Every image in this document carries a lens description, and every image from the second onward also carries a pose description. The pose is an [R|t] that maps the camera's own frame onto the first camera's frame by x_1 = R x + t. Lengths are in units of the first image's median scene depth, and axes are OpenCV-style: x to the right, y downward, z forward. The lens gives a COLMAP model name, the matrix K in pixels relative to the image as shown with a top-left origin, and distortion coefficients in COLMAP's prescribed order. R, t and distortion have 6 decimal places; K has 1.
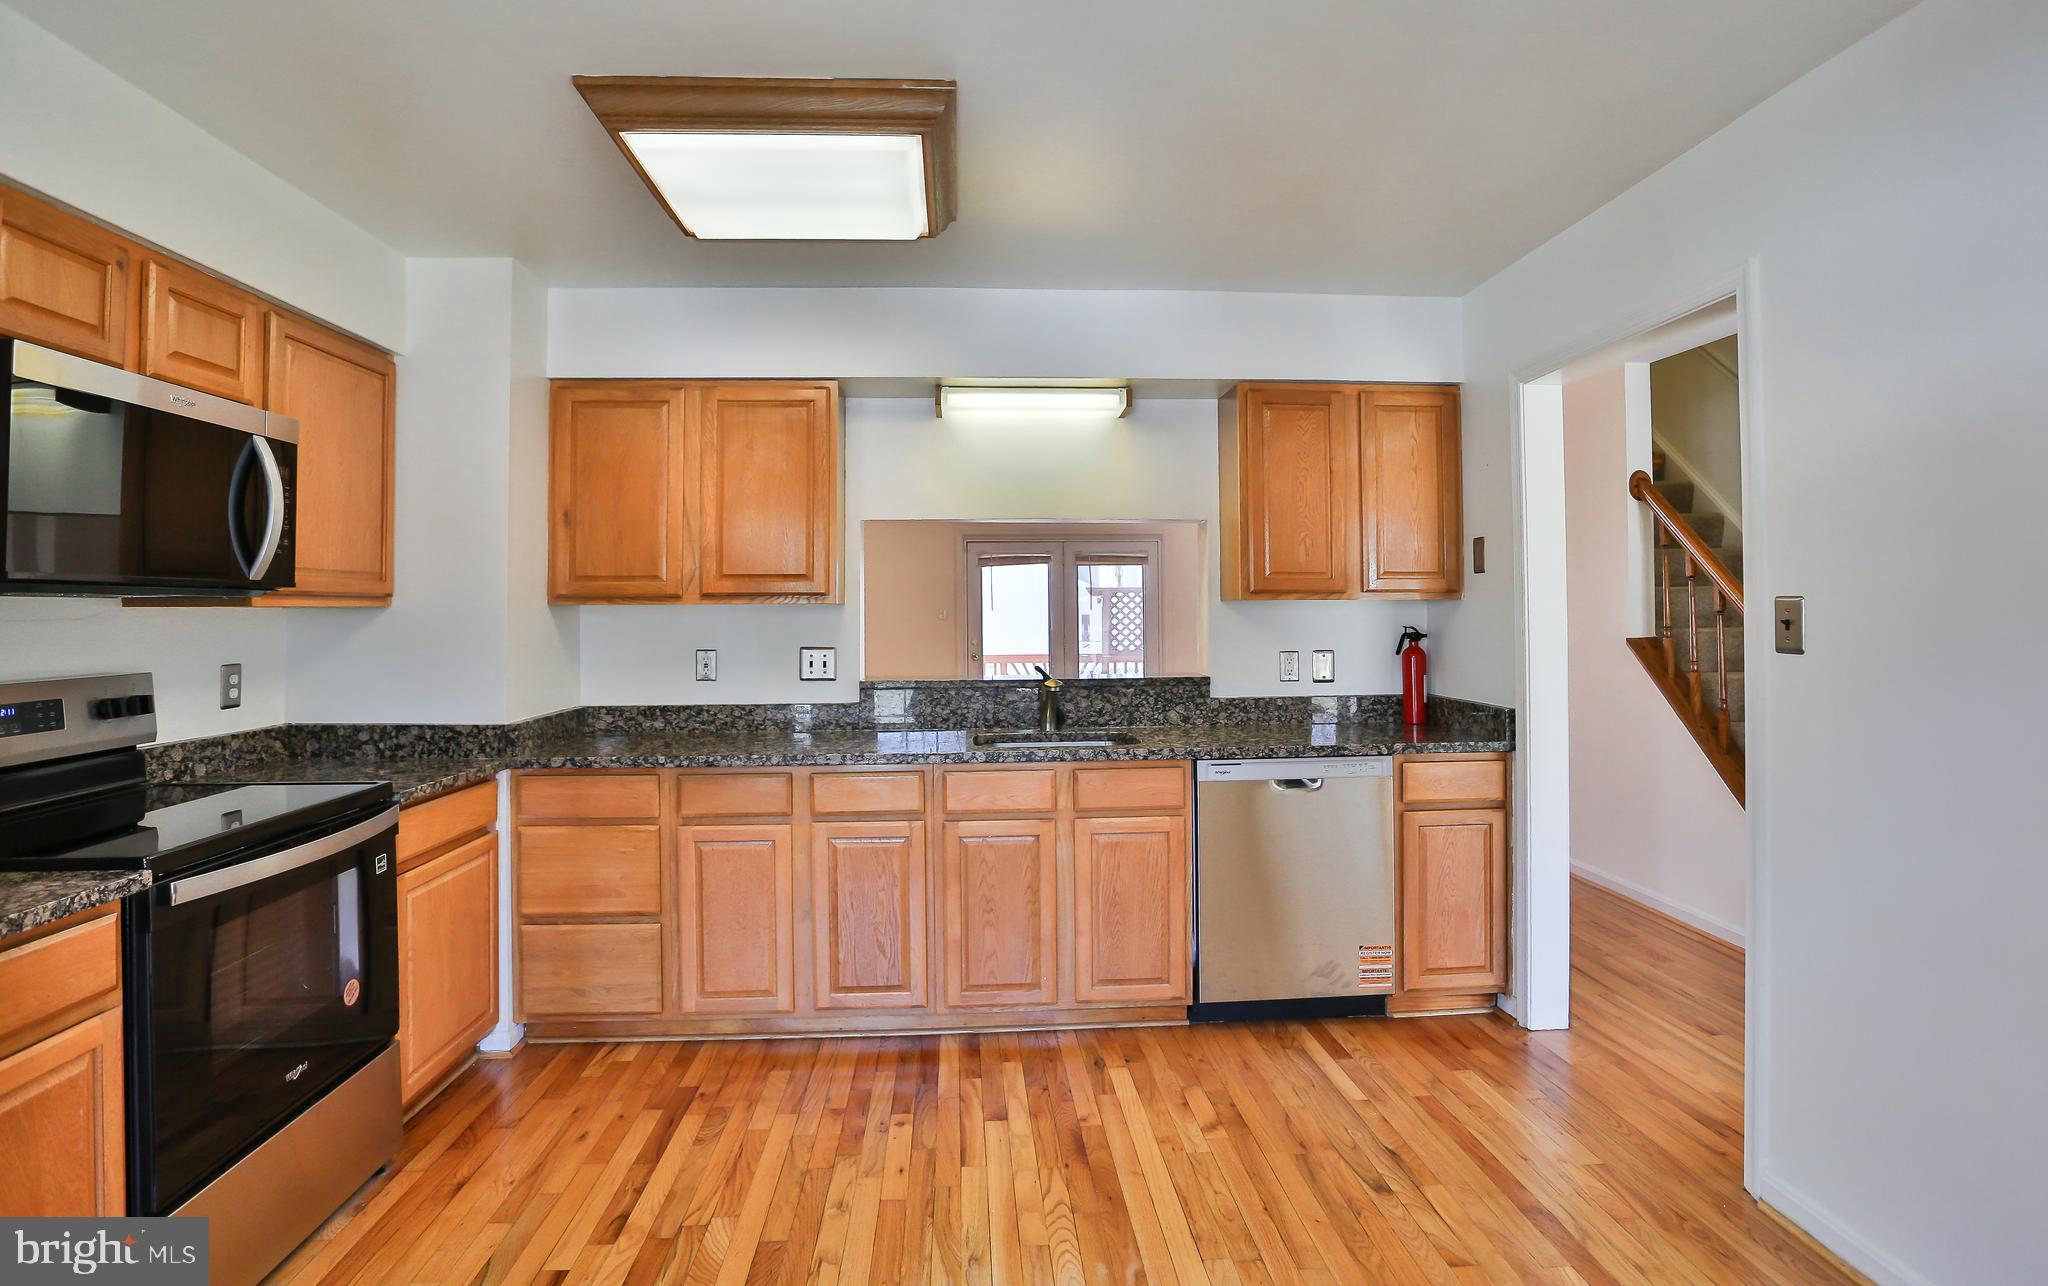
lens RADIAL K [[1129.9, 0, 975.0], [0, 1129.9, 586.6], [0, 0, 1]] dist [-0.066222, 0.039253]
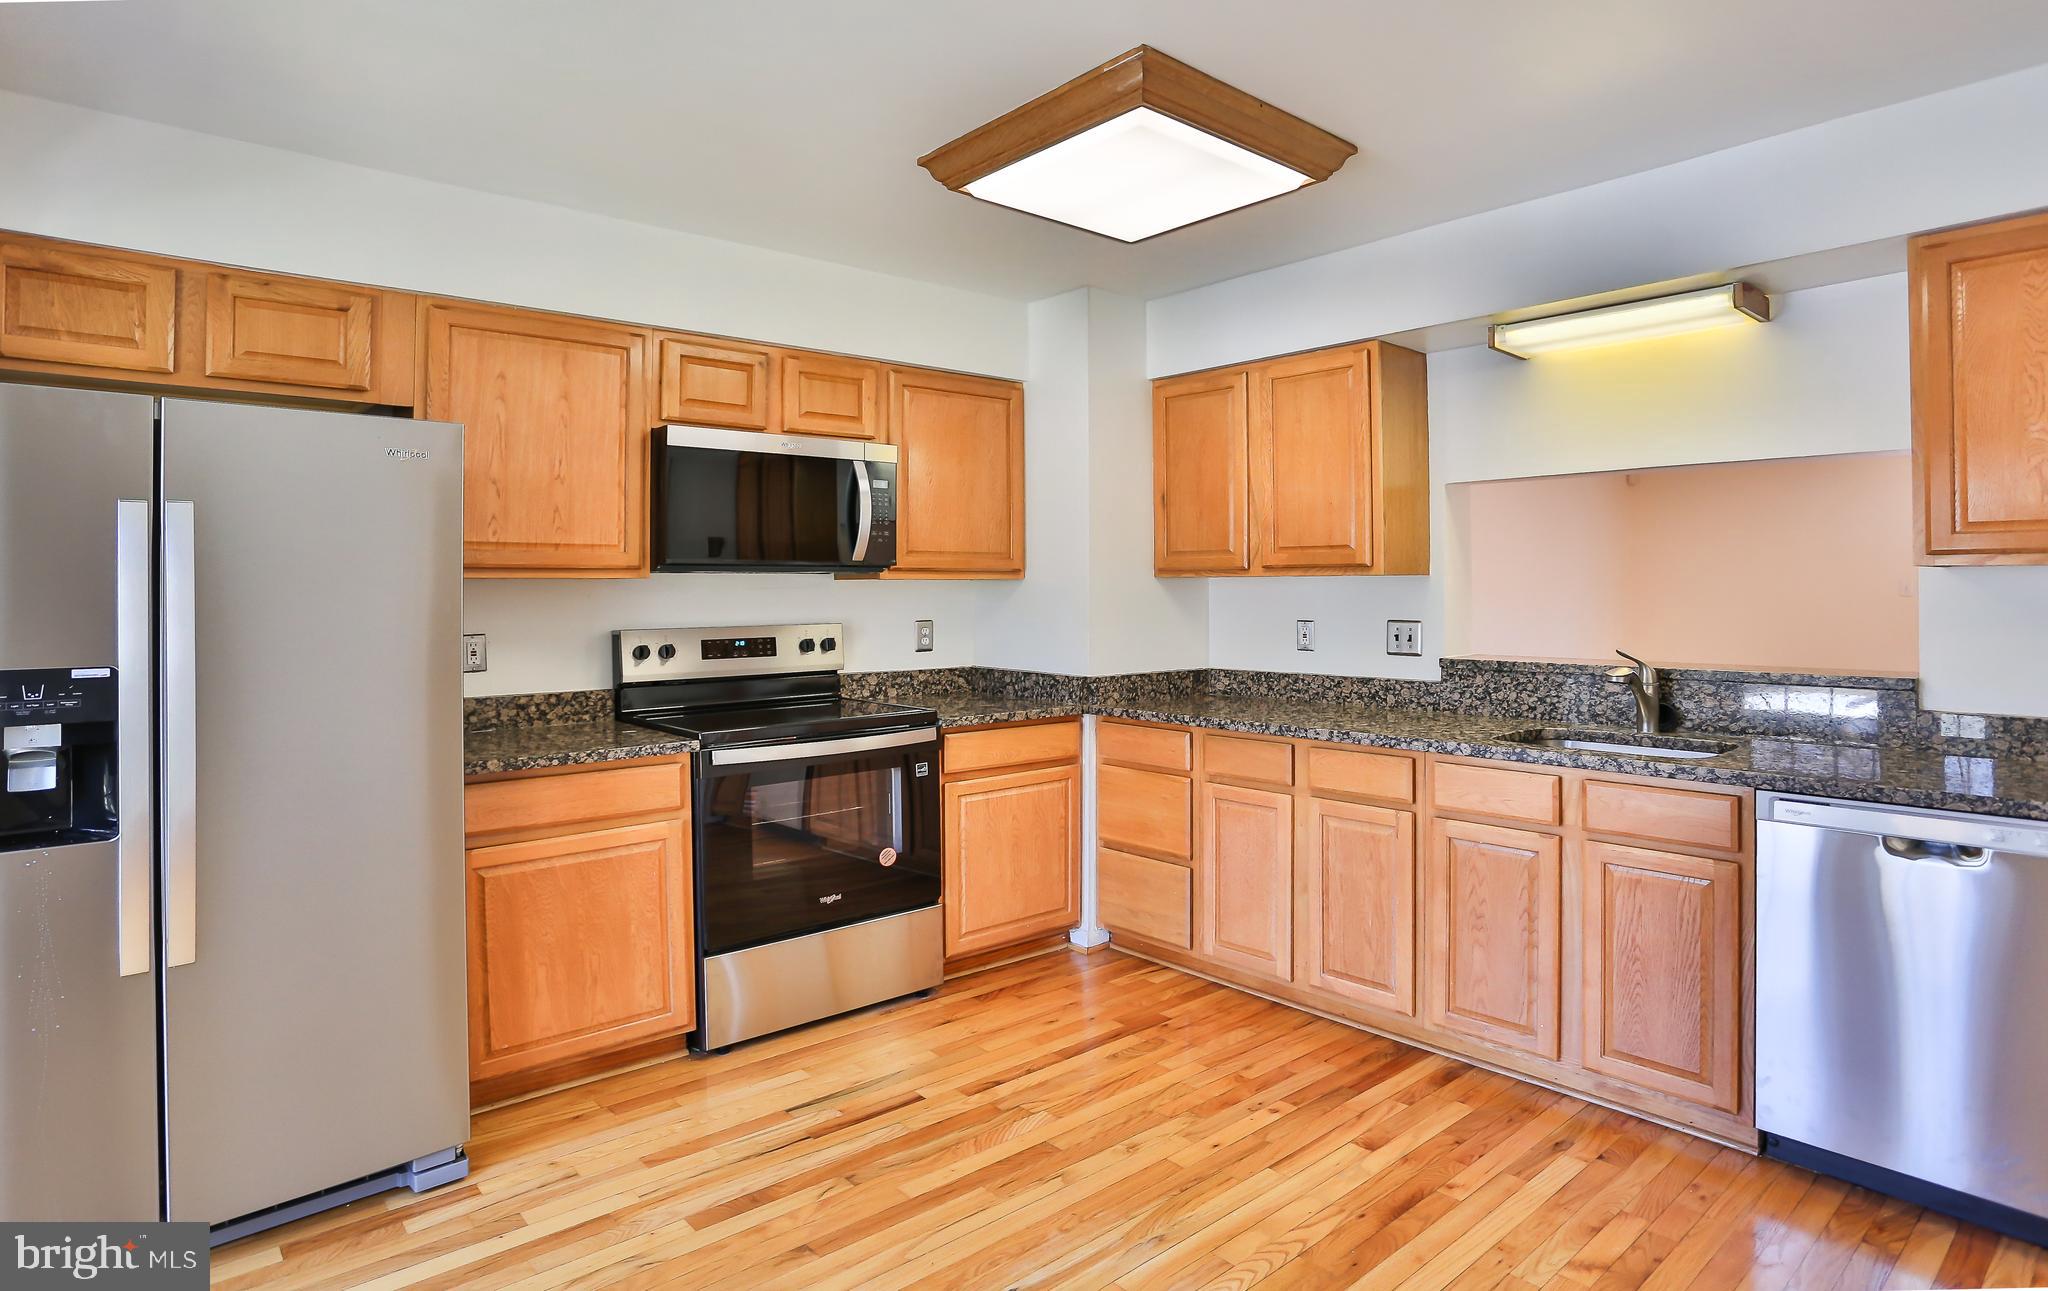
lens RADIAL K [[1091.9, 0, 1021.6], [0, 1091.9, 571.9], [0, 0, 1]] dist [-0.066599, 0.034964]
pose [[0.616090, -0.007994, -0.787635, 0.466082], [0.015994, 0.999869, 0.002362, 0.006514], [0.787513, -0.014053, 0.616137, 0.224255]]
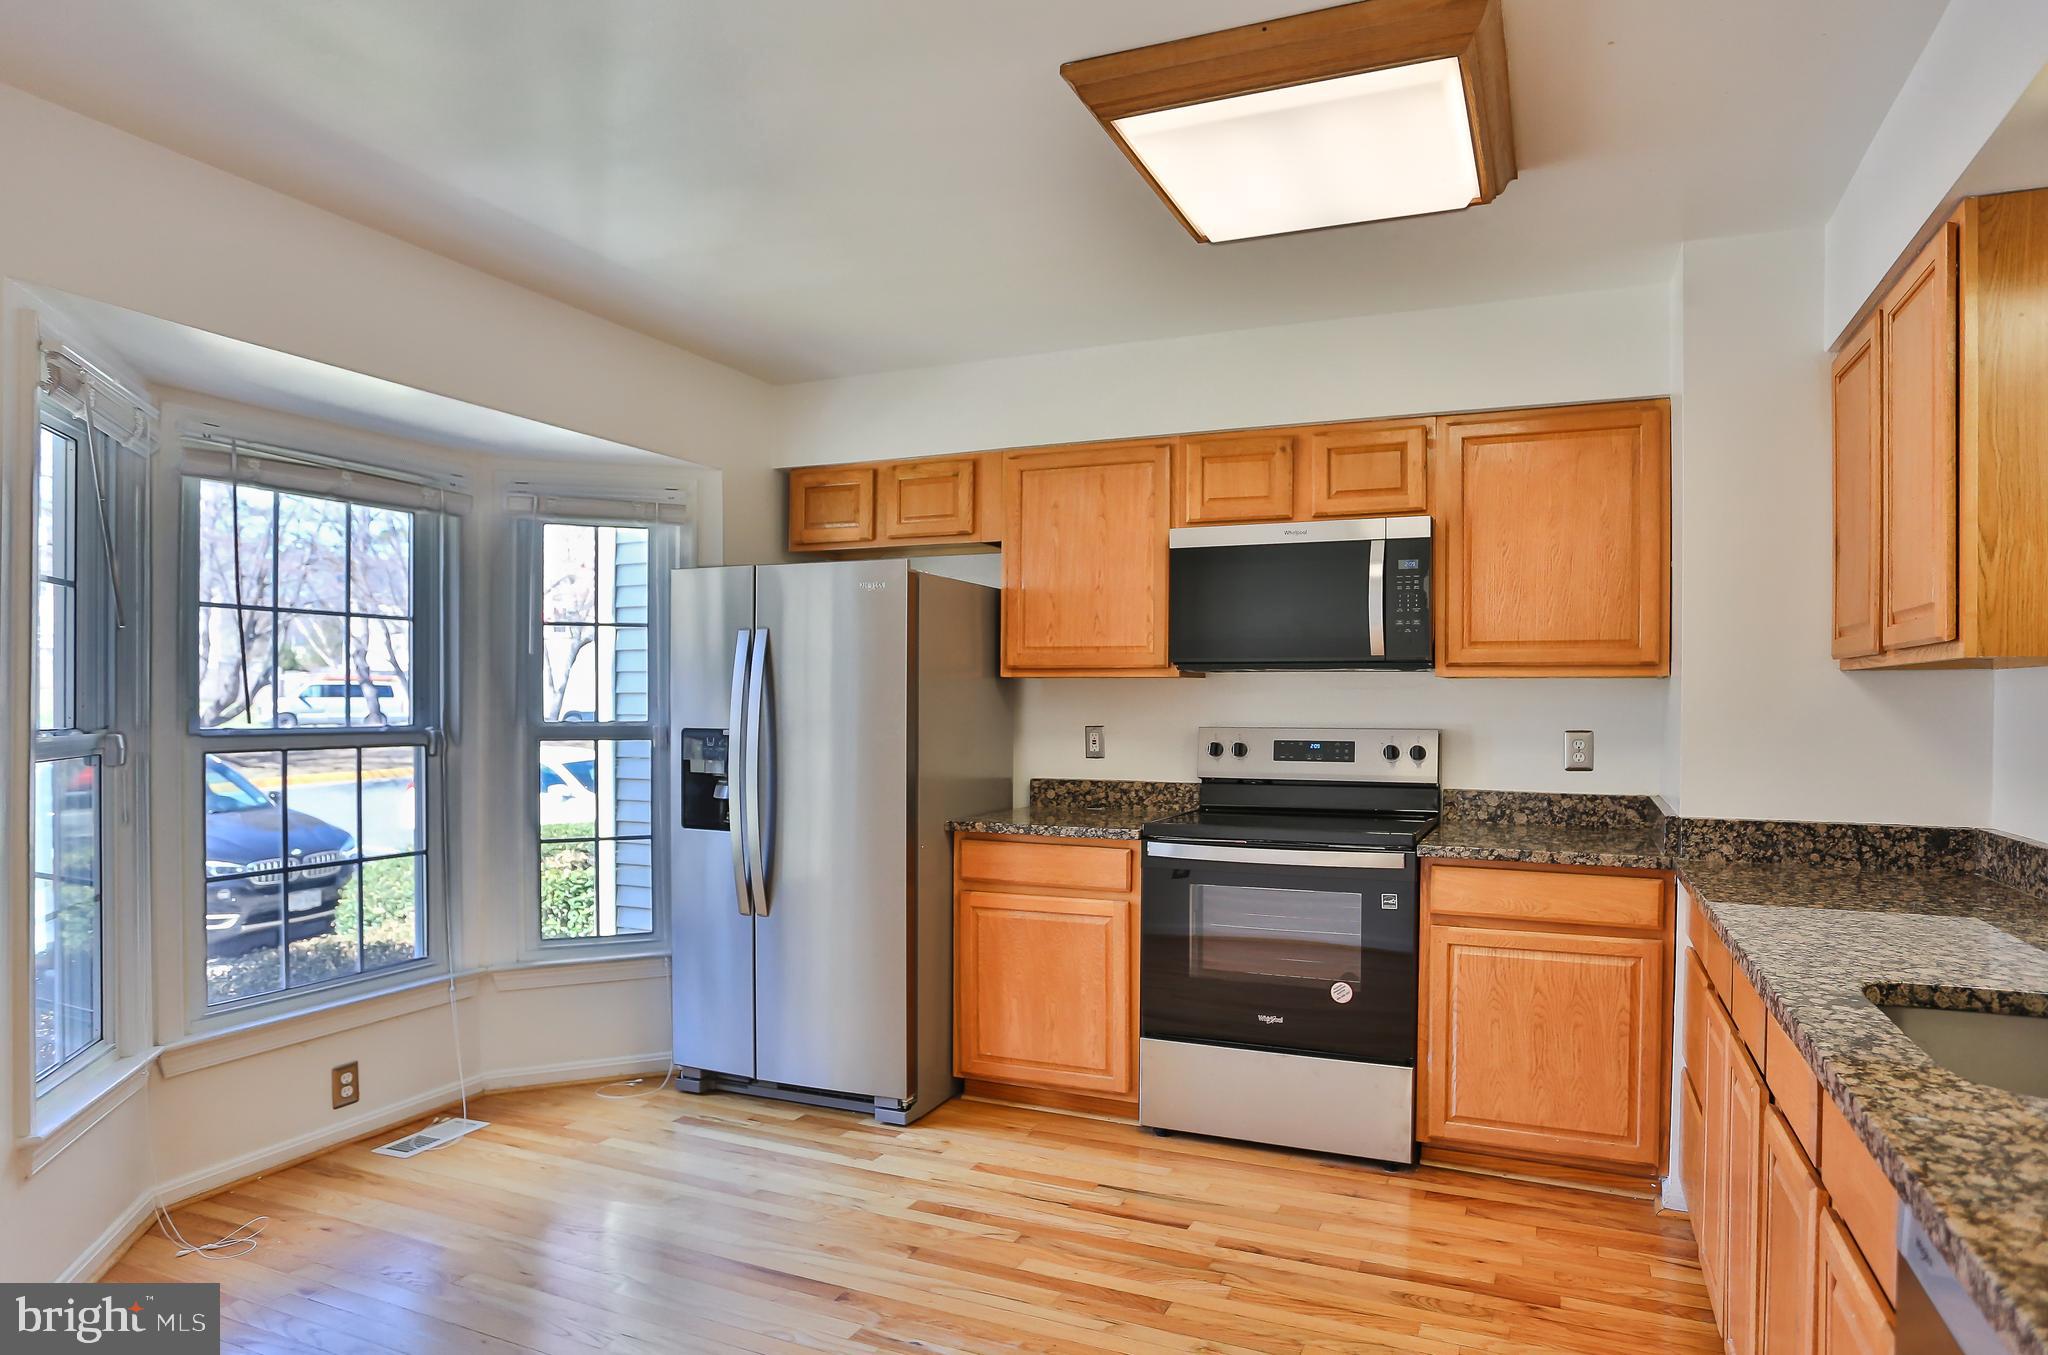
lens RADIAL K [[1236.9, 0, 1023.5], [0, 1236.9, 713.4], [0, 0, 1]] dist [-0.048361, 0.001395]
pose [[-0.455475, 0.014303, -0.890134, 0.601748], [0.015208, 0.999850, 0.008284, 0.032586], [0.890119, -0.009764, -0.455624, 0.988762]]
